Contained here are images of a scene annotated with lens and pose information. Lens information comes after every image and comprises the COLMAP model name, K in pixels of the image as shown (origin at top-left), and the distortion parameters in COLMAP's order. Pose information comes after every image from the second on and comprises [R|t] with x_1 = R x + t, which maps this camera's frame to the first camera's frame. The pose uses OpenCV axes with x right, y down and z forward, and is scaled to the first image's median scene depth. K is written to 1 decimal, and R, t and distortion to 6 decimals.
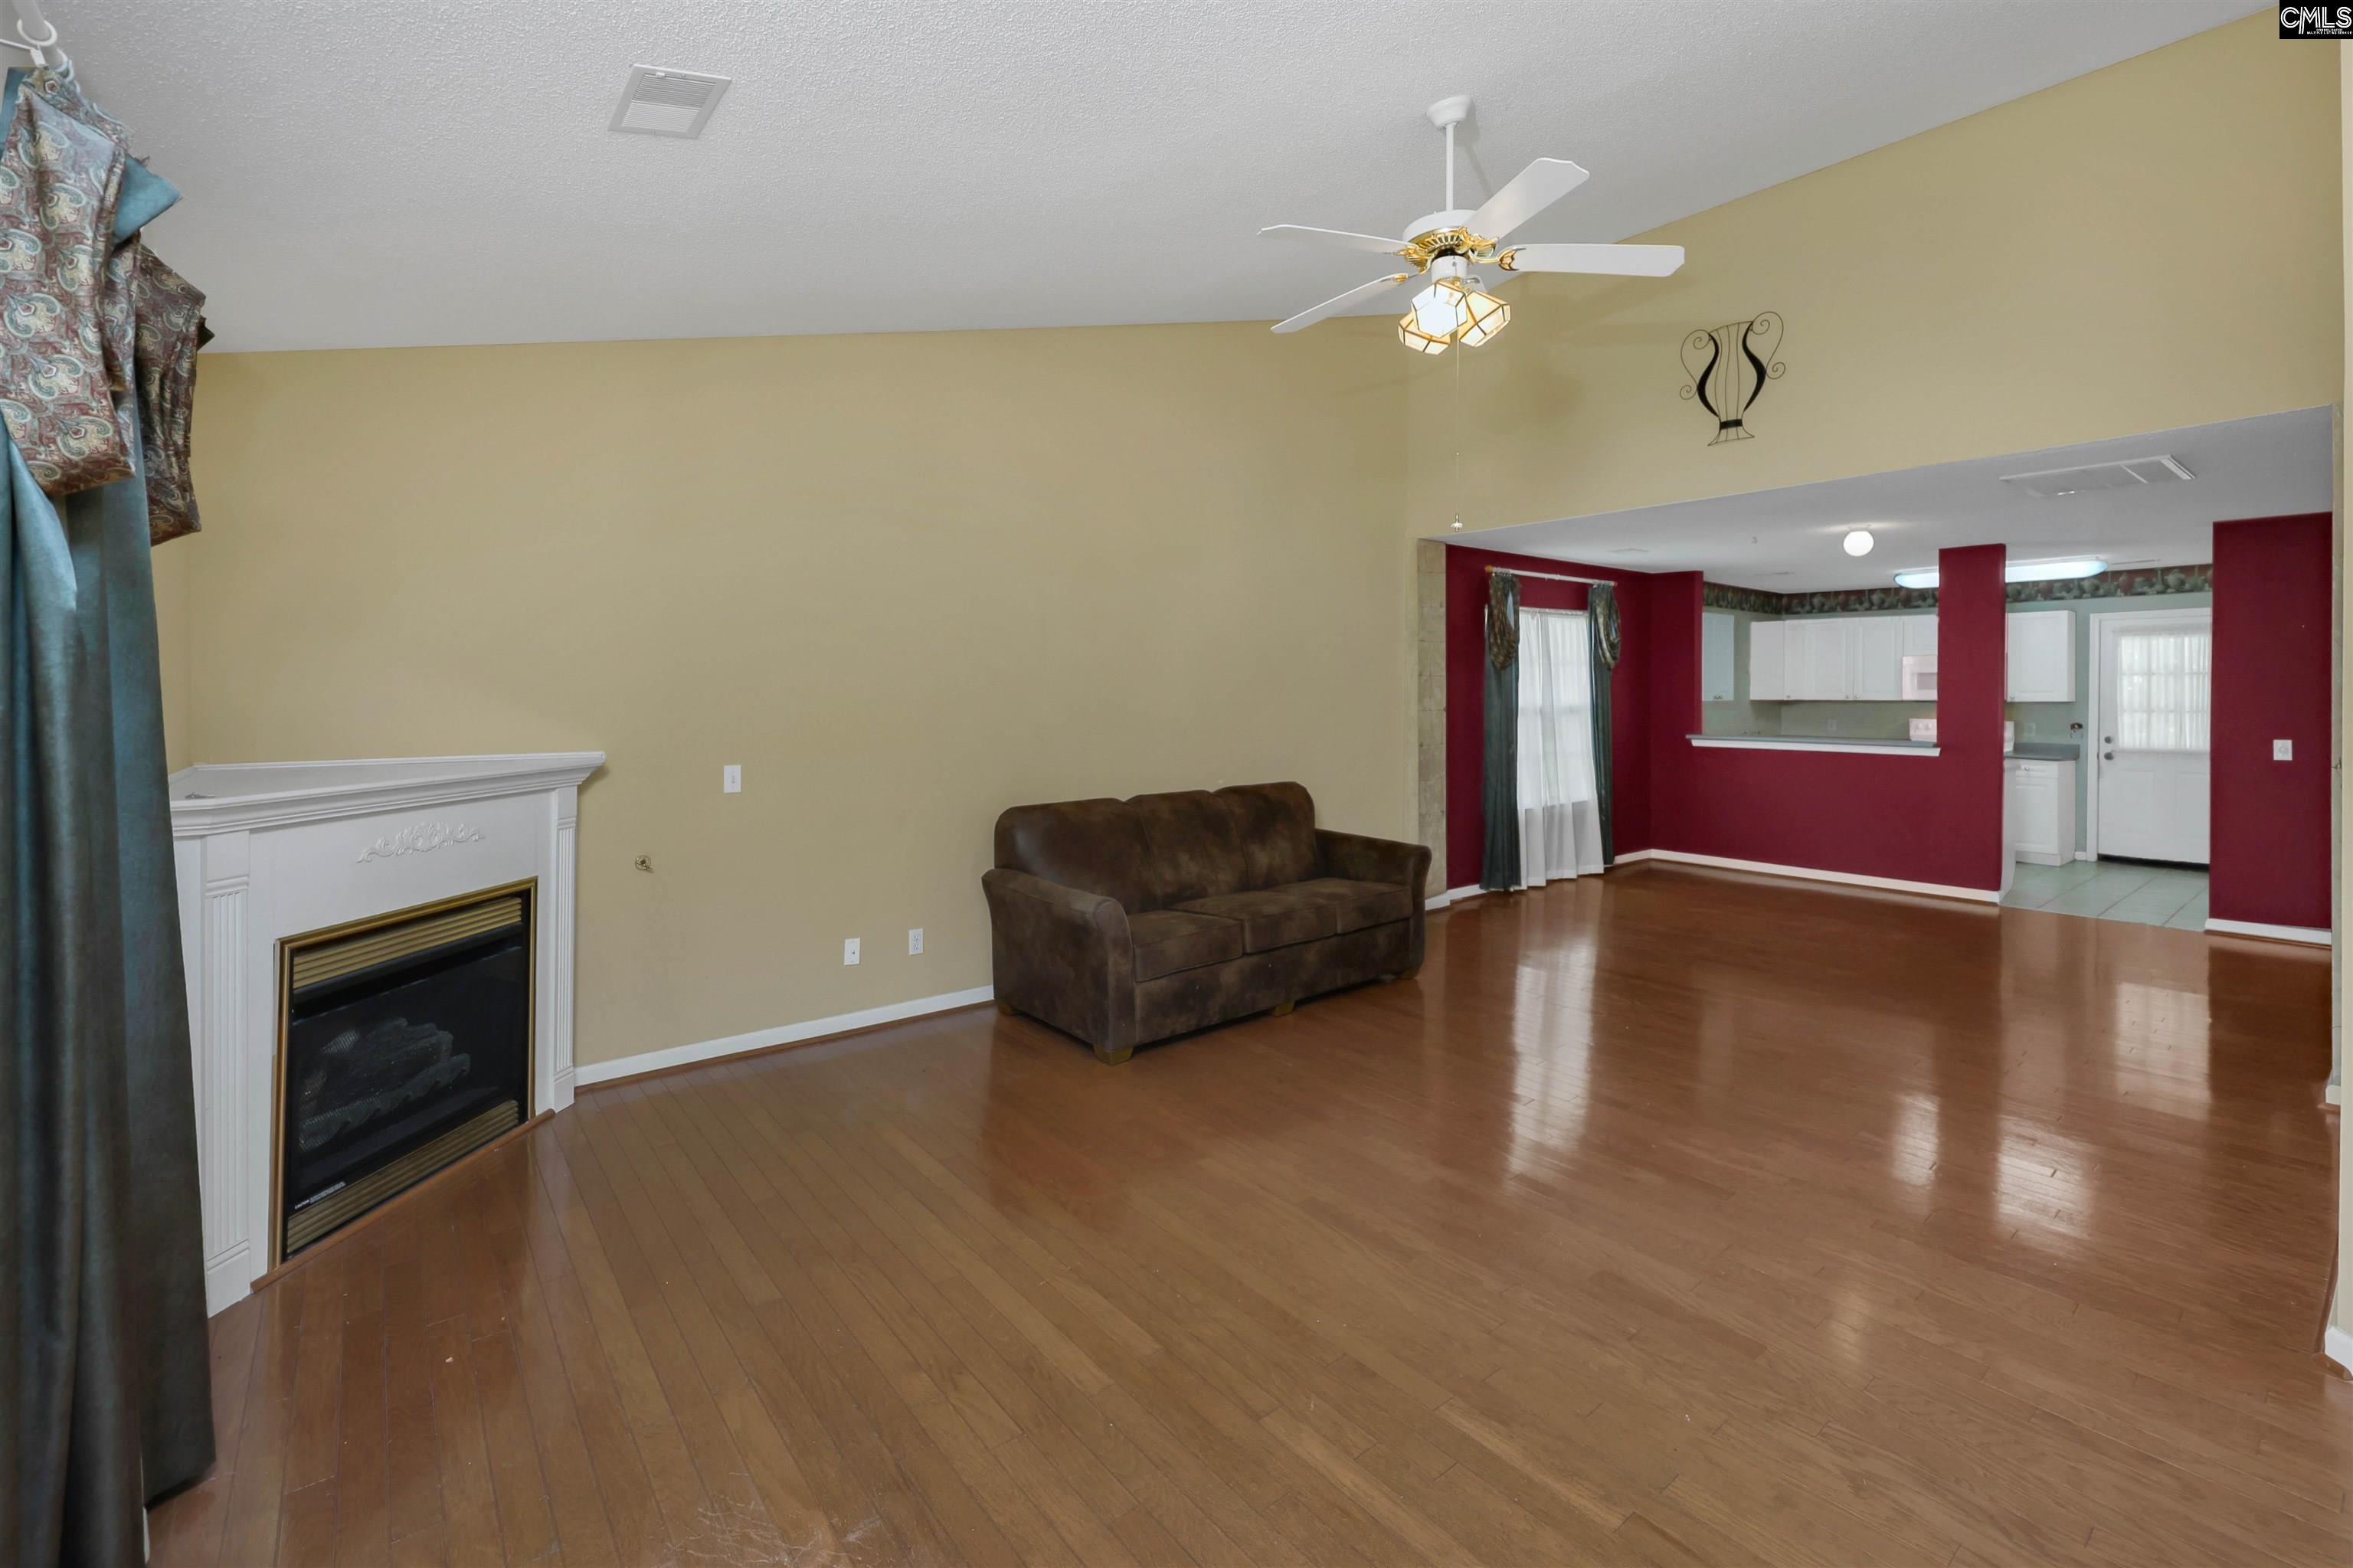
lens RADIAL K [[1000.6, 0, 1155.4], [0, 1000.6, 700.7], [0, 0, 1]] dist [-0.016582, 0.001933]
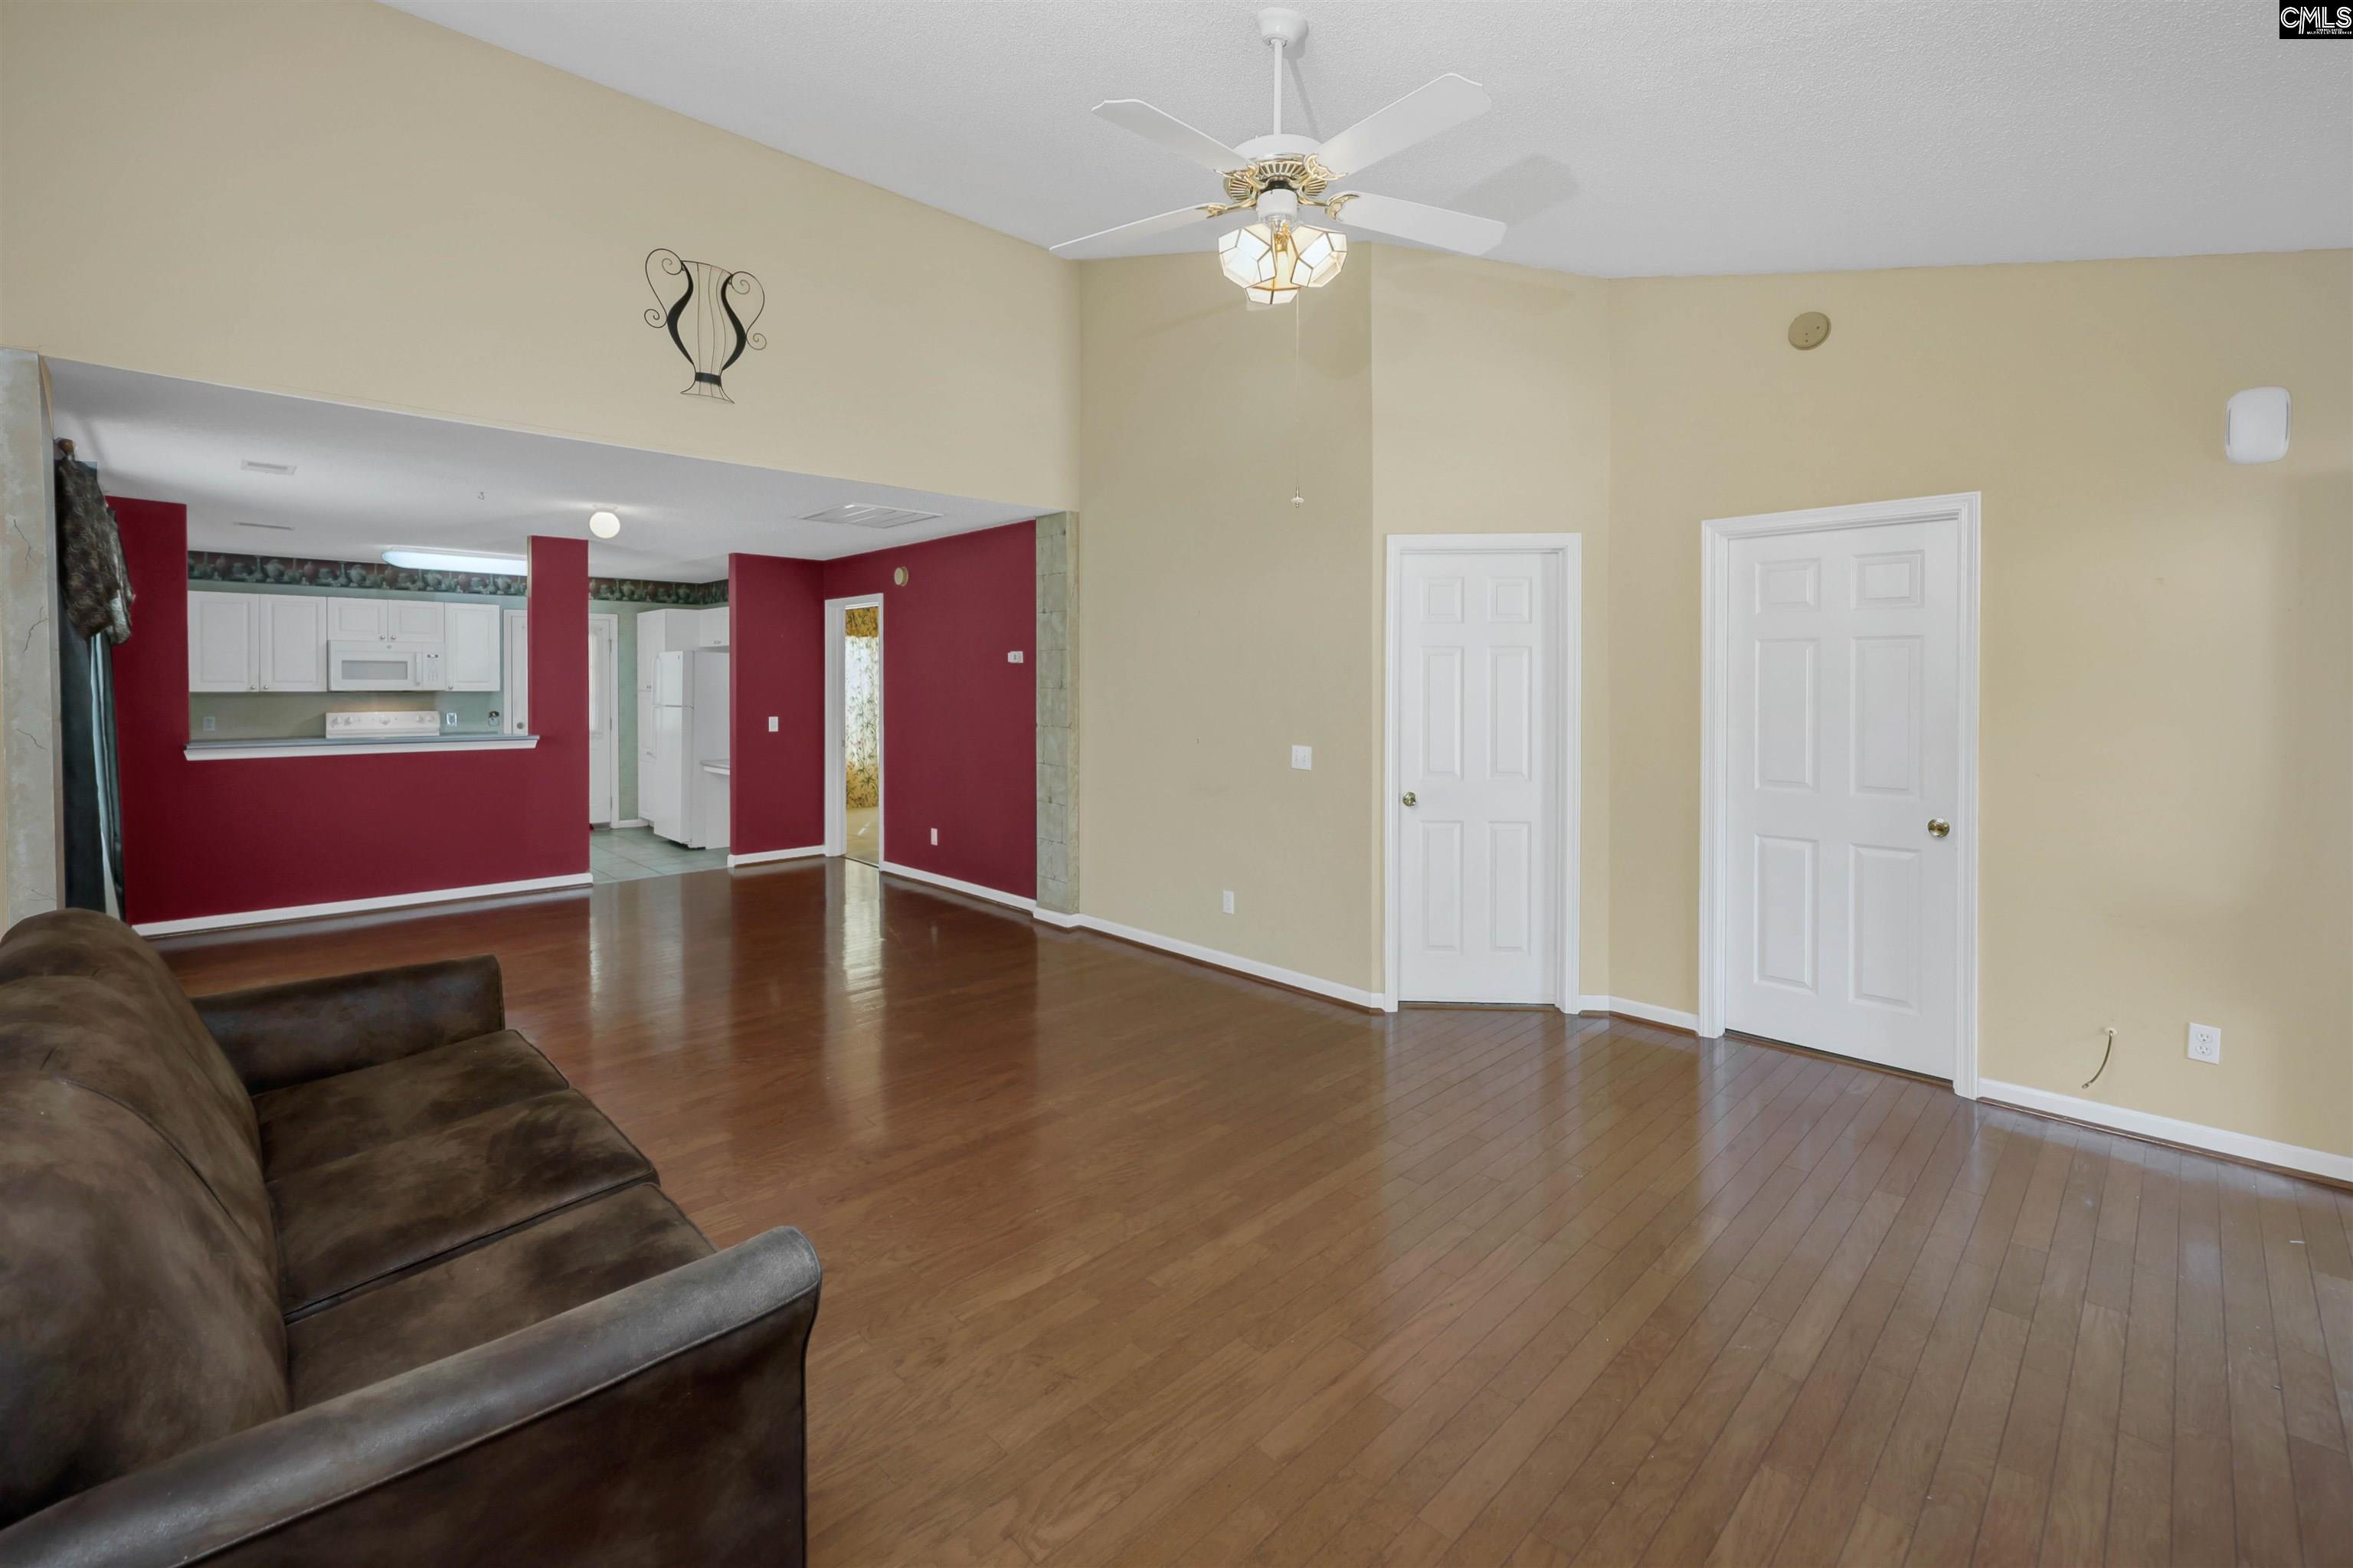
lens RADIAL K [[1000.6, 0, 1167.0], [0, 1000.6, 704.1], [0, 0, 1]] dist [-0.016582, 0.001933]
pose [[-0.083826, -0.020354, 0.996273, -0.198734], [0.004503, 0.999773, 0.020804, -0.004579], [-0.996470, 0.006231, -0.083715, 0.397508]]
